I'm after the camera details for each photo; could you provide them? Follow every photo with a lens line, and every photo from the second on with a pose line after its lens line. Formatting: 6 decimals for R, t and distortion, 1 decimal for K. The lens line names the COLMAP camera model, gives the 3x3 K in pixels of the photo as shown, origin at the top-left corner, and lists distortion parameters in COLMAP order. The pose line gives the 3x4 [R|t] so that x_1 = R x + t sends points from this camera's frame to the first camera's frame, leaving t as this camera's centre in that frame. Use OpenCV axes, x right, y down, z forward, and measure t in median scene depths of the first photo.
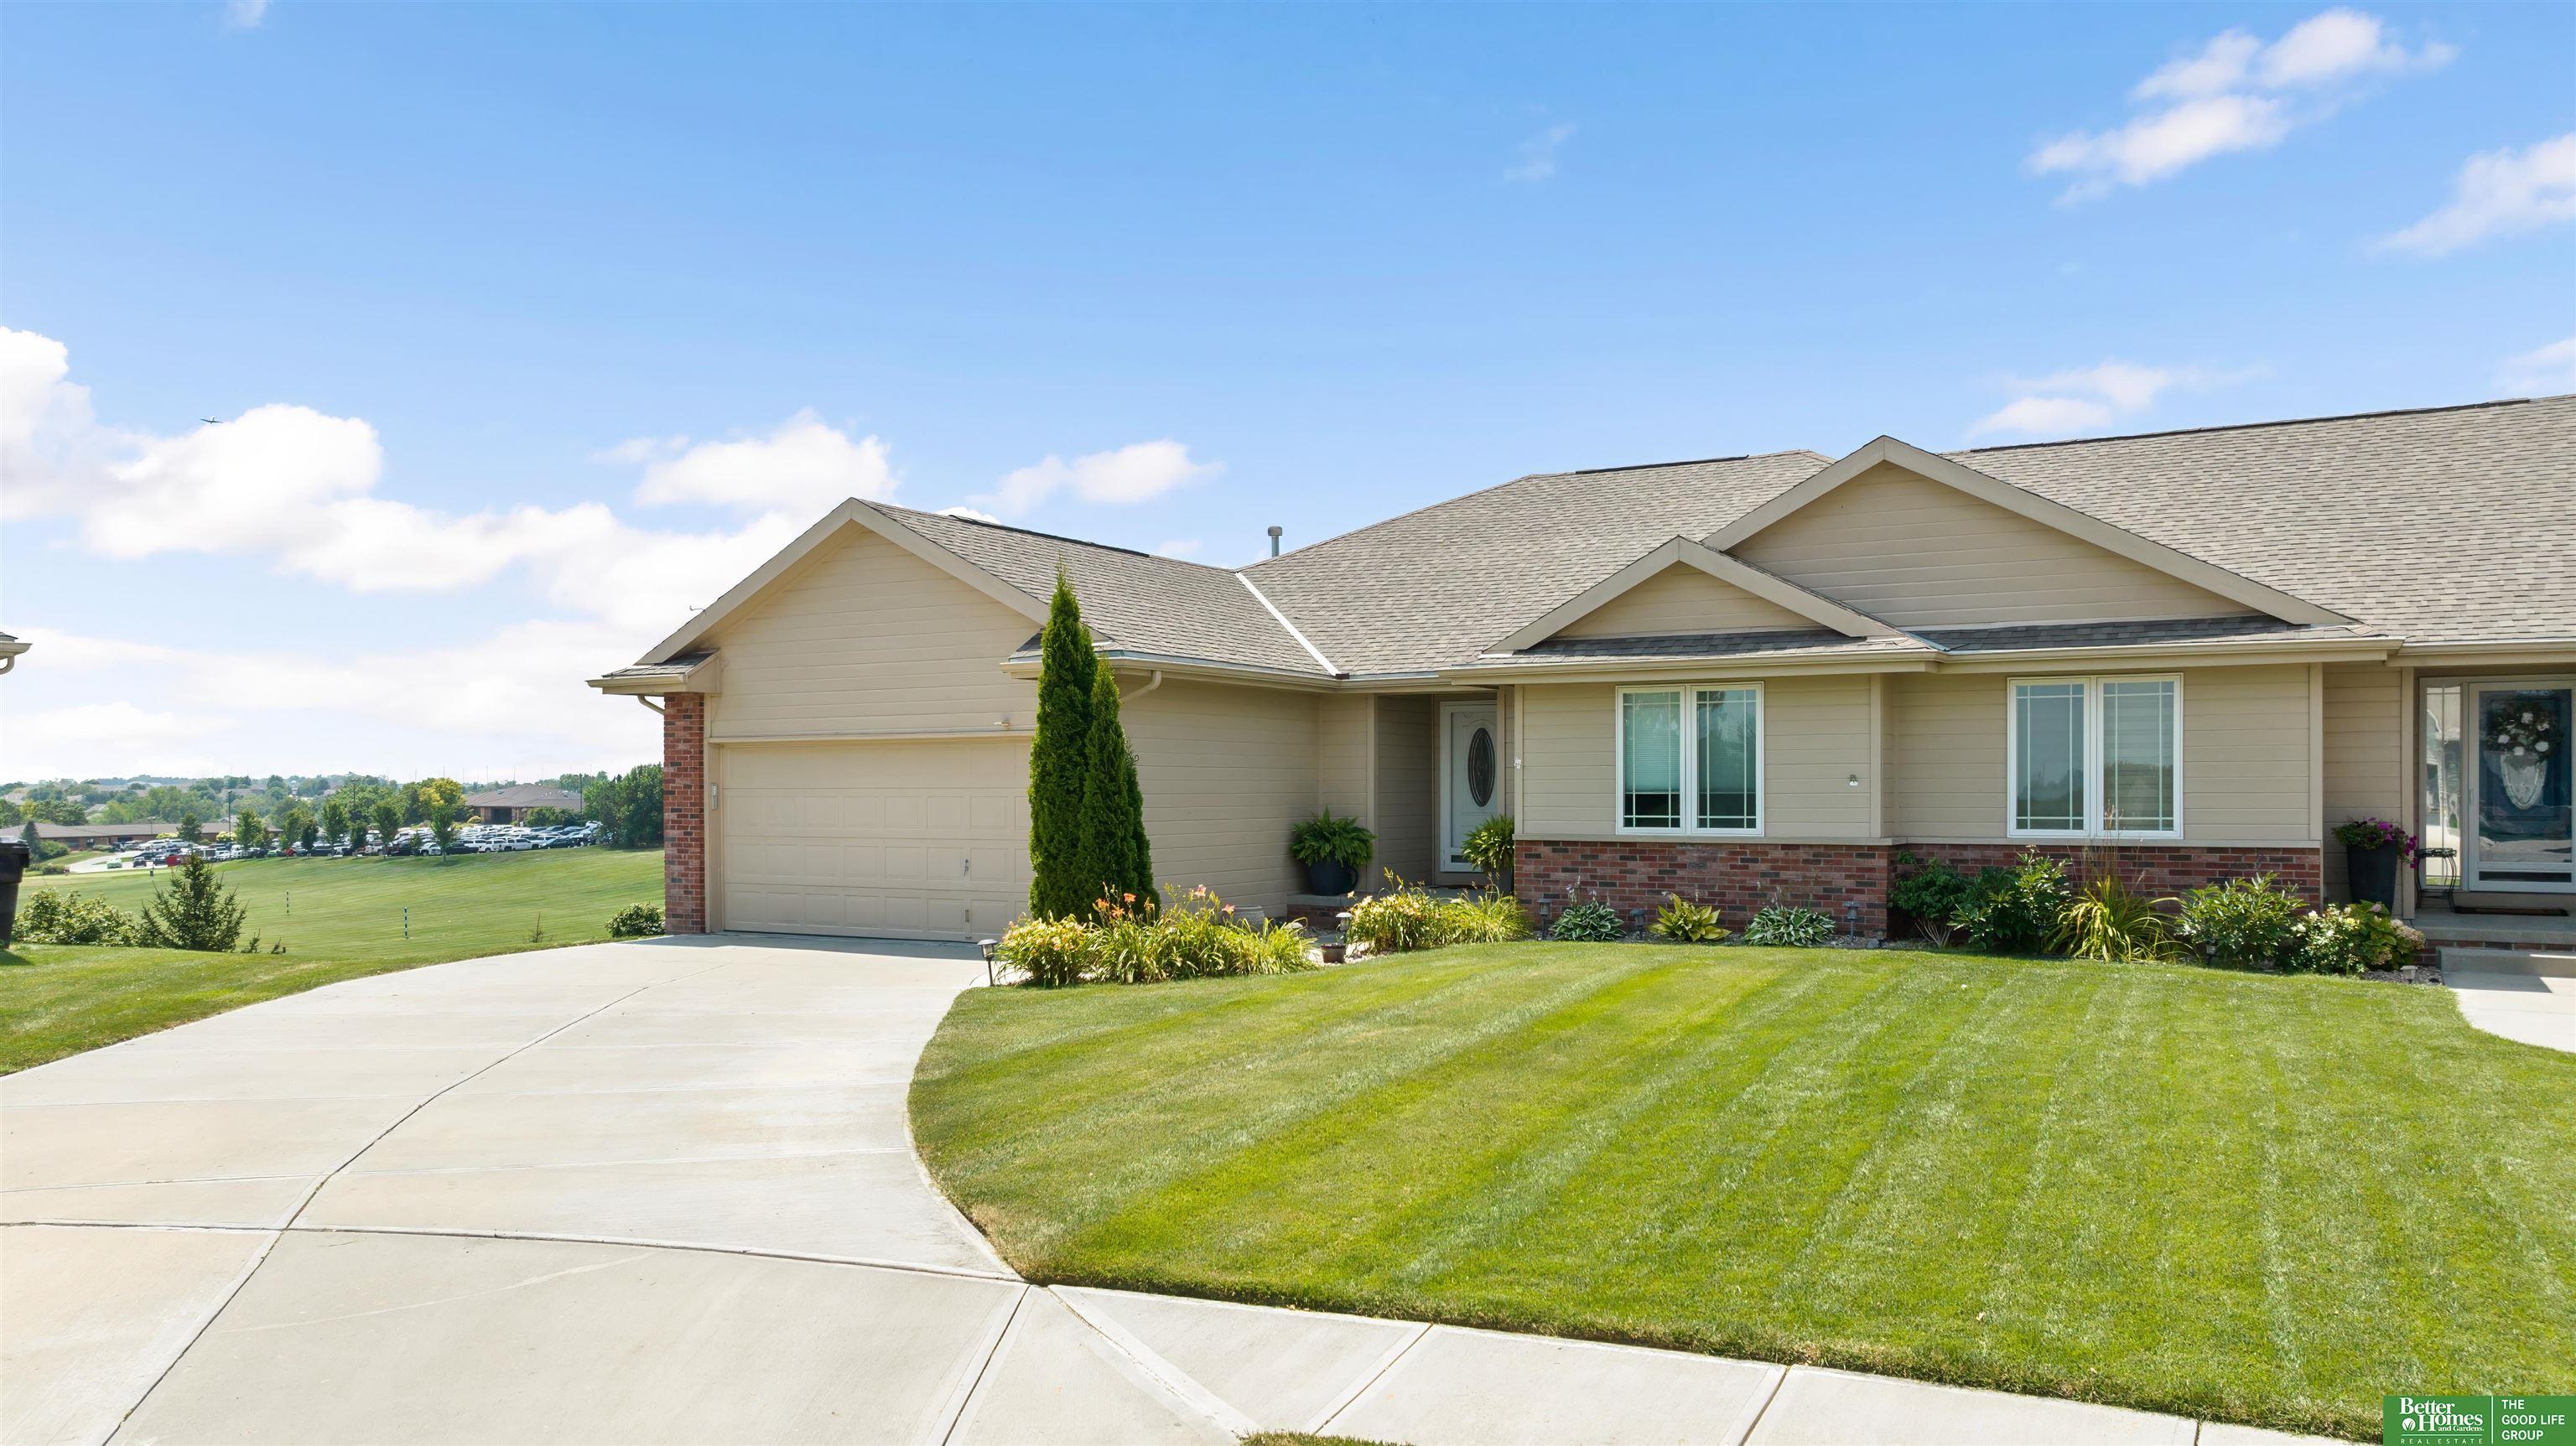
lens RADIAL K [[1875.1, 0, 1288.0], [0, 1875.1, 723.0], [0, 0, 1]] dist [-0.015853, -0.006114]
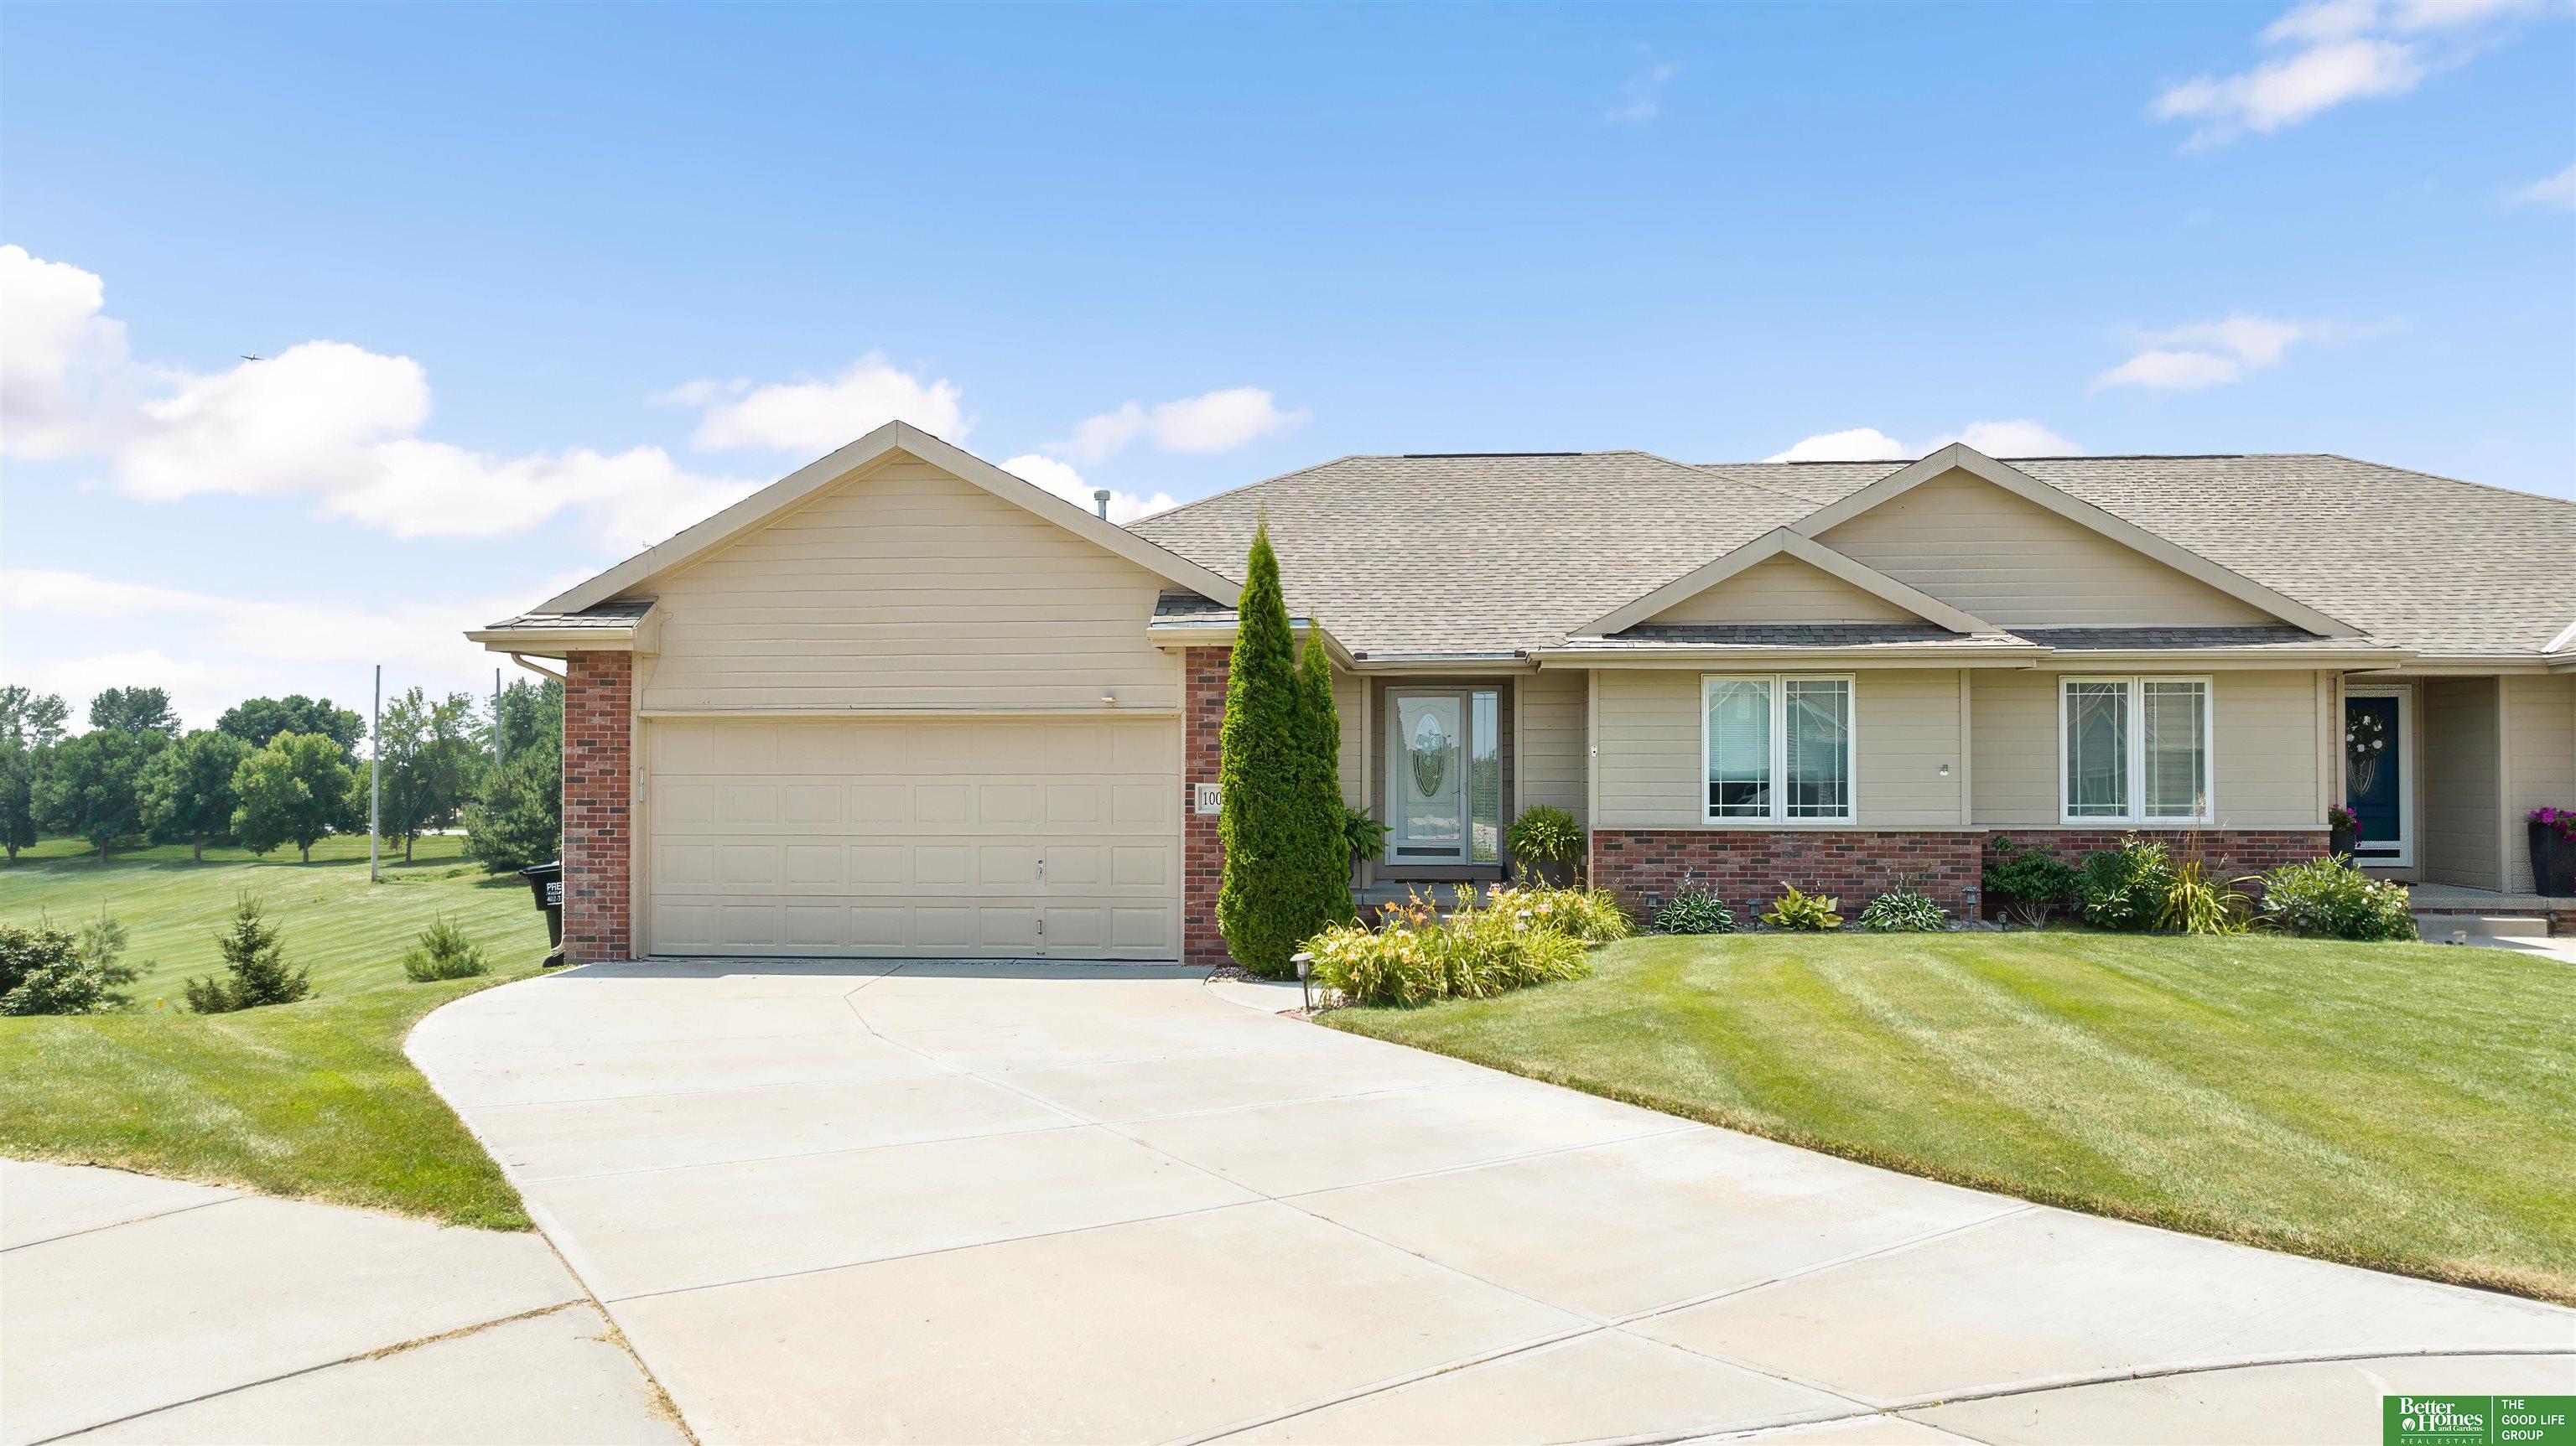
lens RADIAL K [[1875.1, 0, 1288.0], [0, 1875.1, 723.0], [0, 0, 1]] dist [-0.015853, -0.006114]
pose [[0.907898, 0.014272, 0.418948, -0.456141], [-0.016810, 0.999856, 0.002366, 0.007880], [-0.418854, -0.009190, 0.908007, 0.204330]]
